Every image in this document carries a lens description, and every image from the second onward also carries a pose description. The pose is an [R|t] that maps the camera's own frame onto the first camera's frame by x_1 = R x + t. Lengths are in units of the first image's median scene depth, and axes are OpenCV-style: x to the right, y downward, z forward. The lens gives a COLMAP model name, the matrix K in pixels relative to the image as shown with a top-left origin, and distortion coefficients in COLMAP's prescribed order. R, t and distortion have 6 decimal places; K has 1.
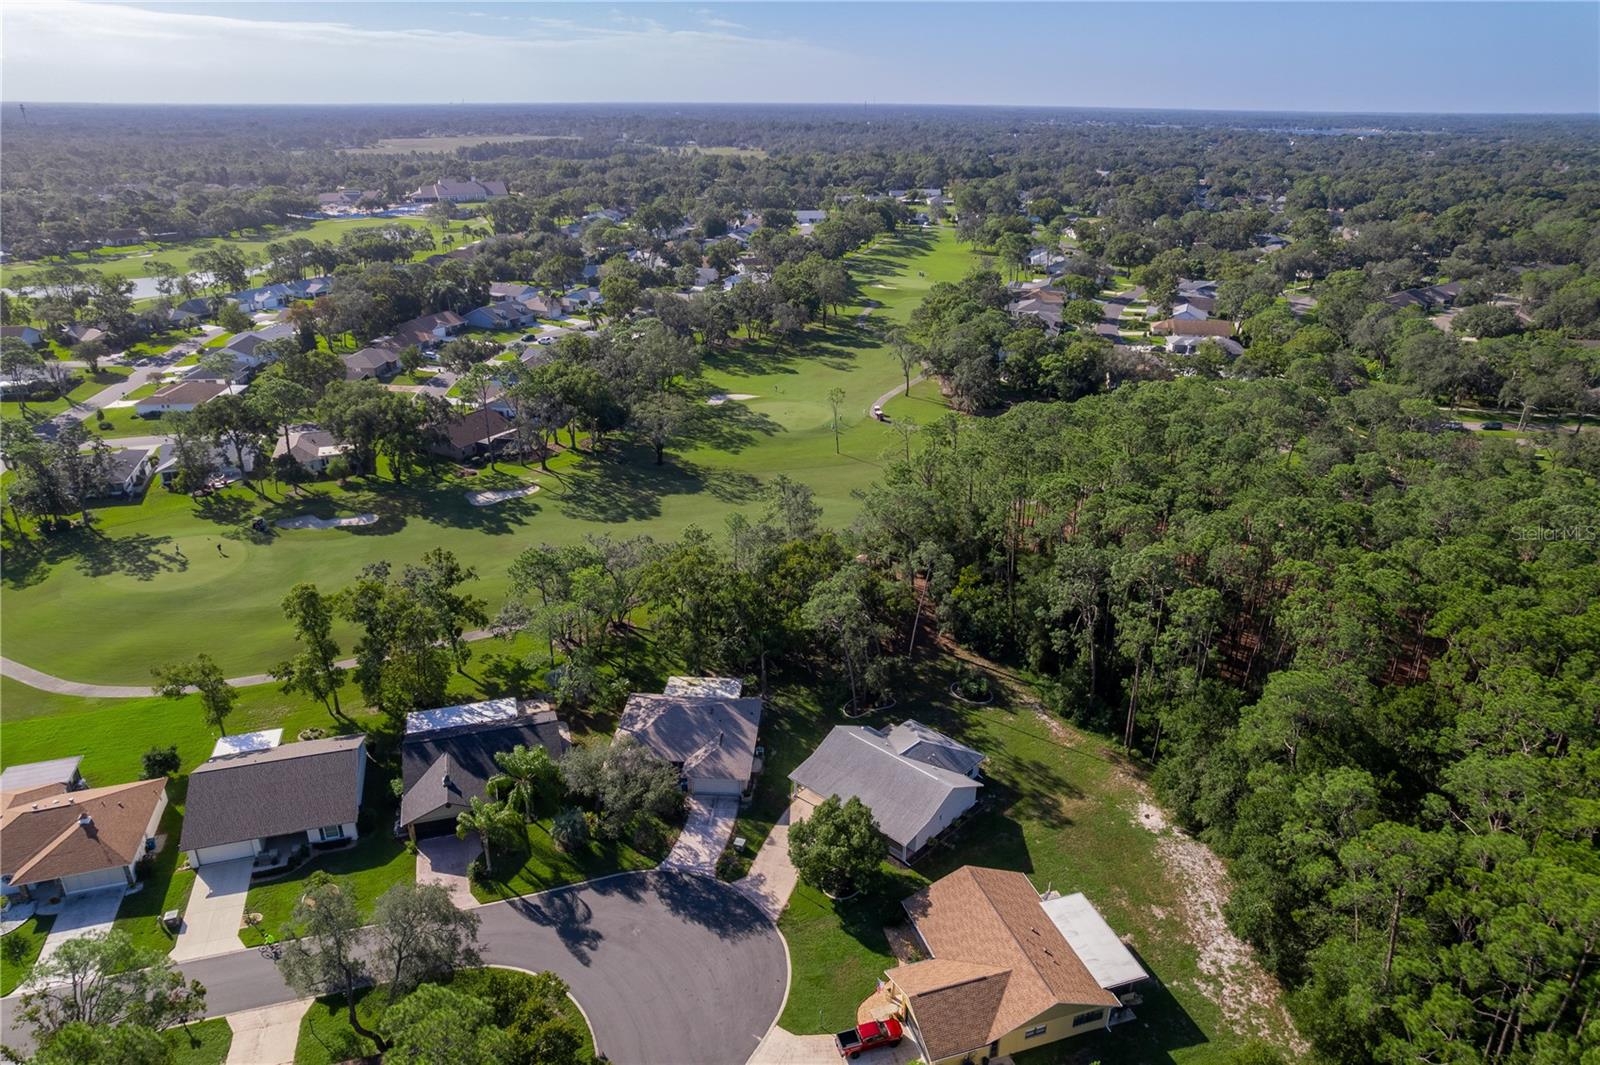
lens RADIAL K [[1029.6, 0, 797.1], [0, 1029.6, 545.7], [0, 0, 1]] dist [-0.066137, 0.055550]
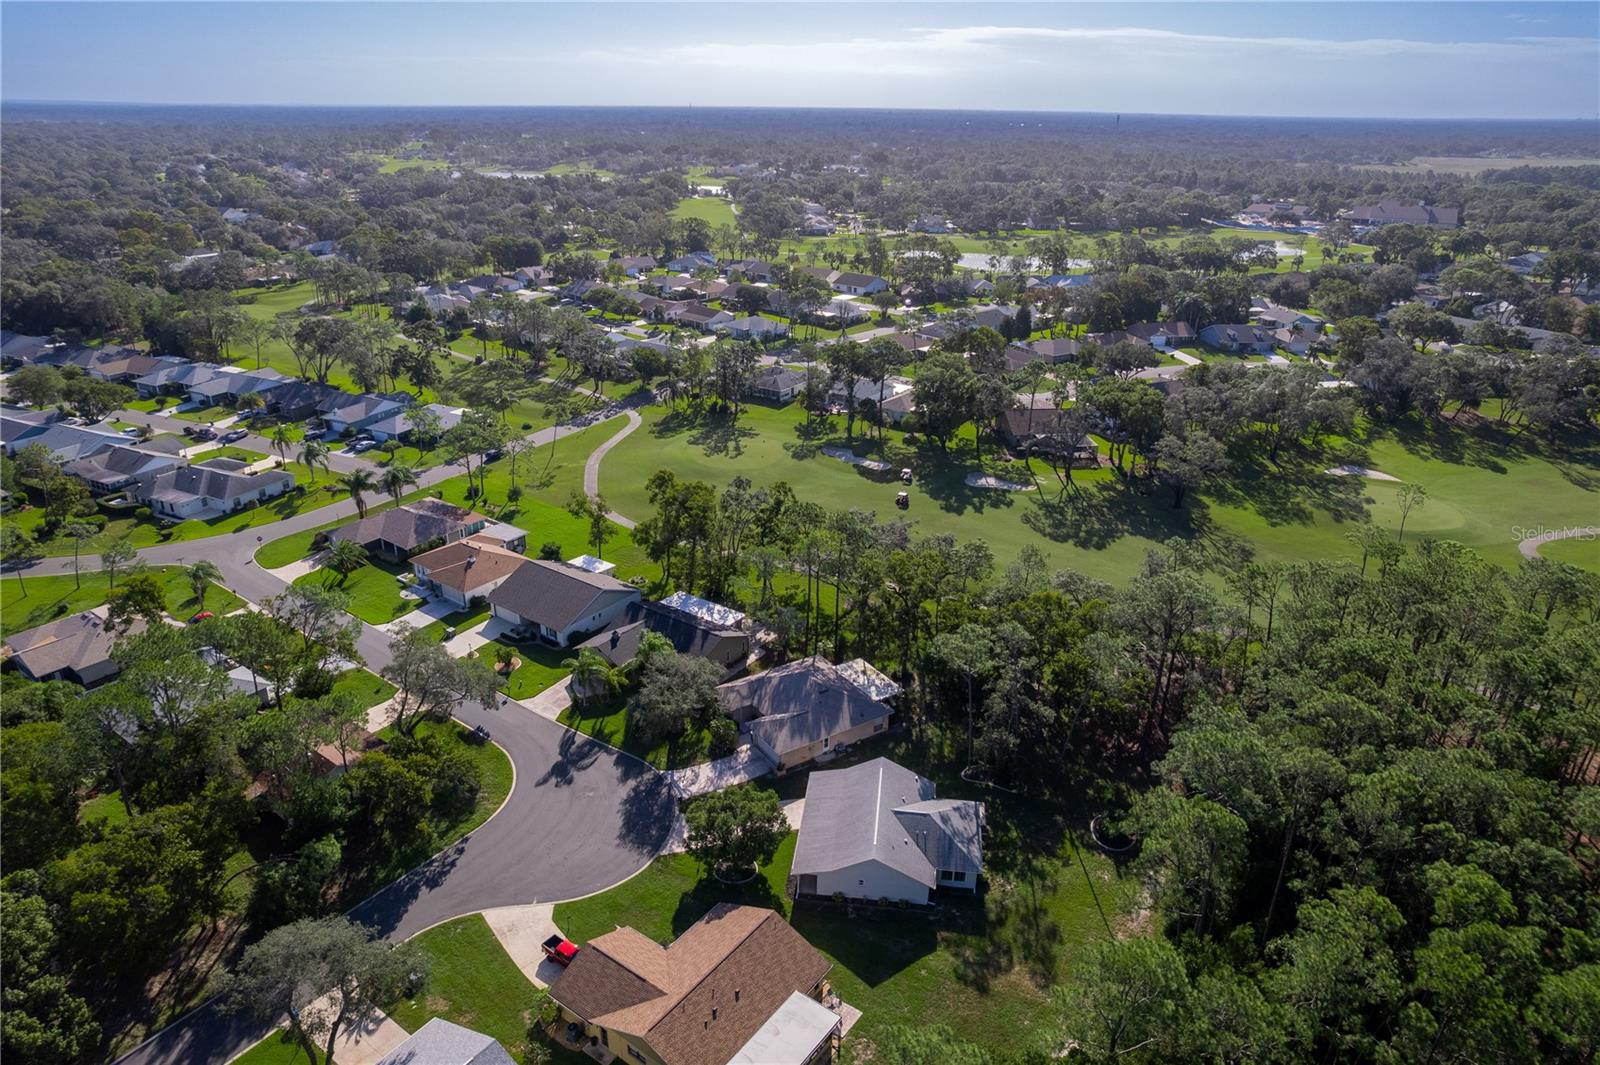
lens RADIAL K [[1029.6, 0, 775.3], [0, 1029.6, 526.0], [0, 0, 1]] dist [-0.066137, 0.055550]
pose [[0.579360, 0.309728, -0.753930, 0.643437], [-0.330534, 0.934794, 0.130031, -0.118345], [0.745043, 0.173865, 0.643958, 0.282343]]
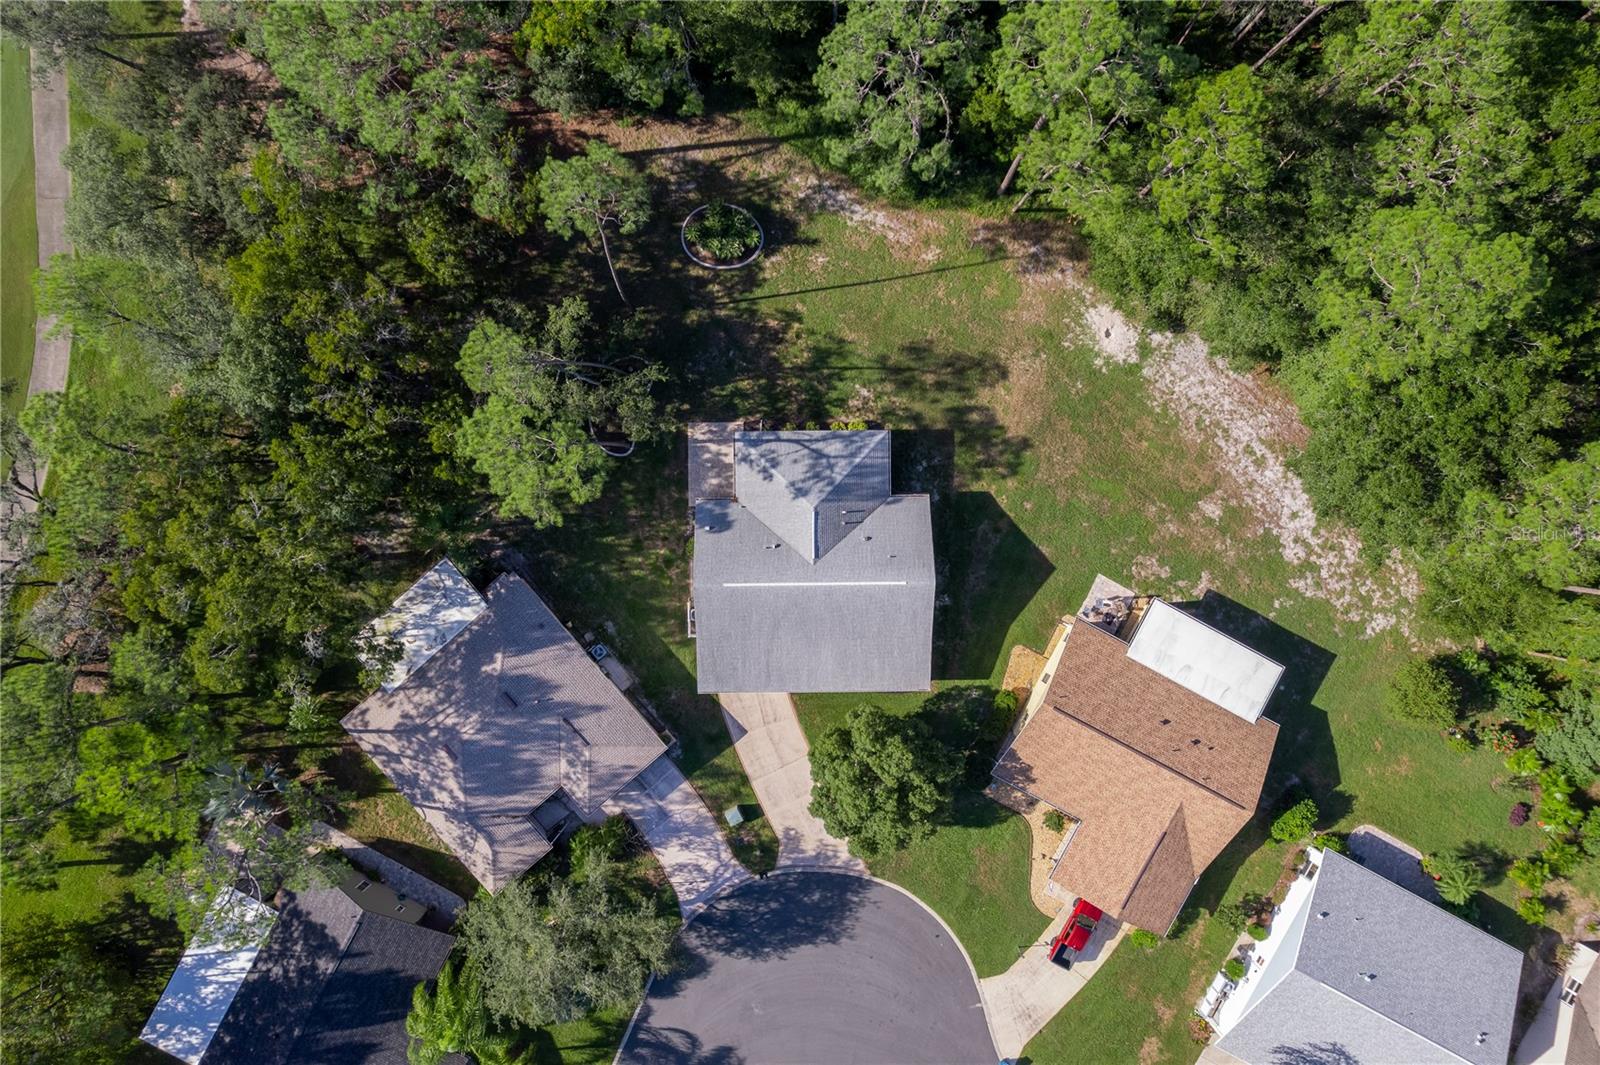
lens RADIAL K [[1029.6, 0, 781.1], [0, 1029.6, 553.4], [0, 0, 1]] dist [-0.066137, 0.055550]
pose [[0.711646, -0.702120, -0.024233, 0.104731], [0.281899, 0.253789, 0.925270, -0.370549], [-0.643500, -0.665296, 0.378535, 0.771397]]
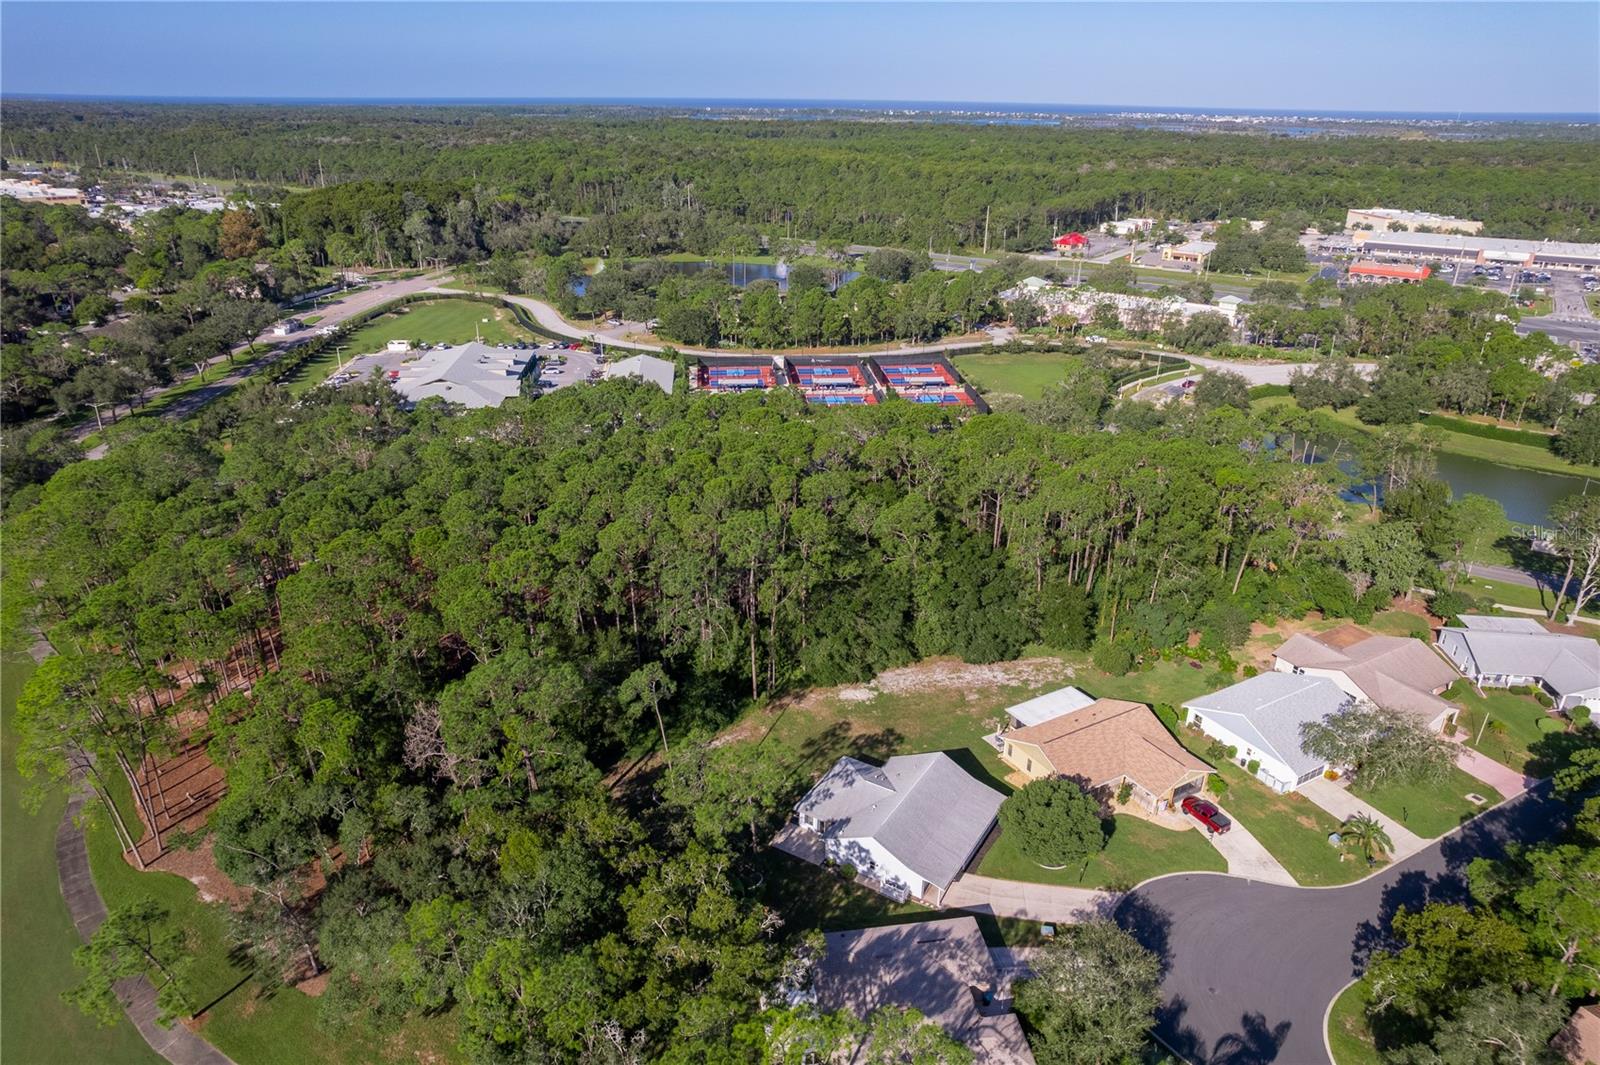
lens RADIAL K [[1029.6, 0, 801.2], [0, 1029.6, 531.4], [0, 0, 1]] dist [-0.066137, 0.055550]
pose [[-0.219101, -0.393814, 0.892695, -0.616298], [0.379655, 0.808411, 0.449814, -0.438433], [-0.898808, 0.437471, -0.027610, 0.986976]]
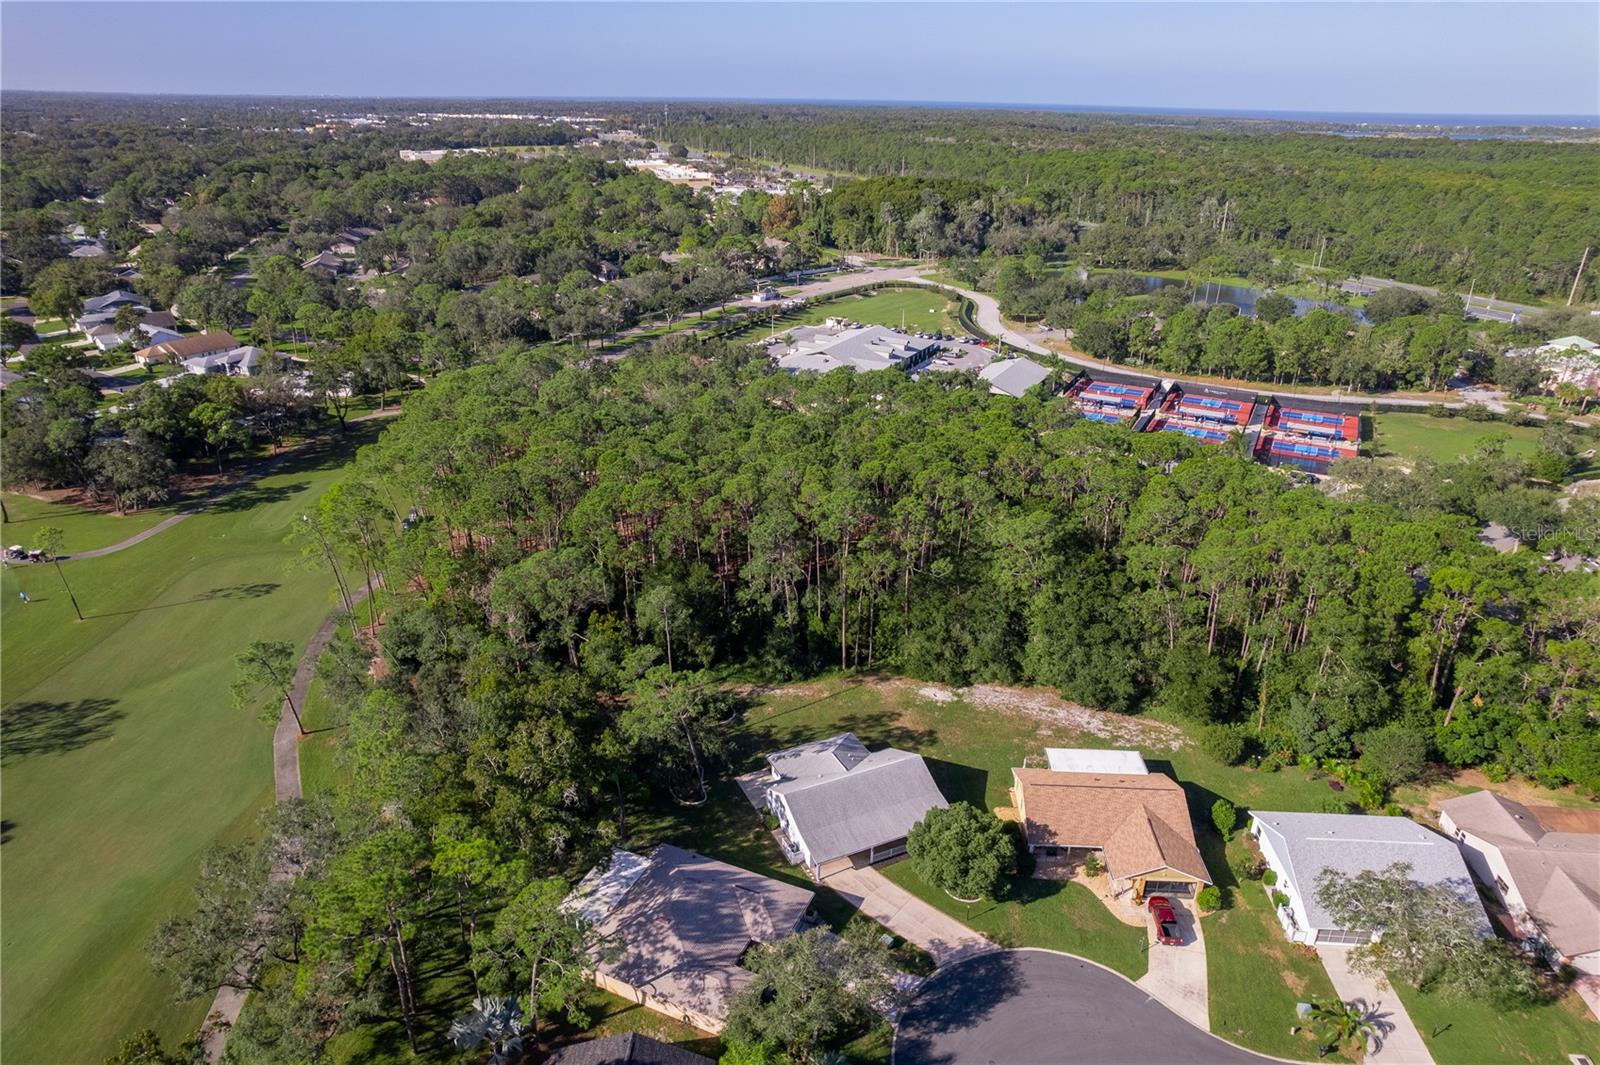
lens RADIAL K [[1029.6, 0, 800.0], [0, 1029.6, 538.2], [0, 0, 1]] dist [-0.066137, 0.055550]
pose [[0.348406, -0.377045, 0.858167, -0.654248], [0.365538, 0.897698, 0.246009, -0.245281], [-0.863131, 0.227981, 0.450587, 0.545162]]
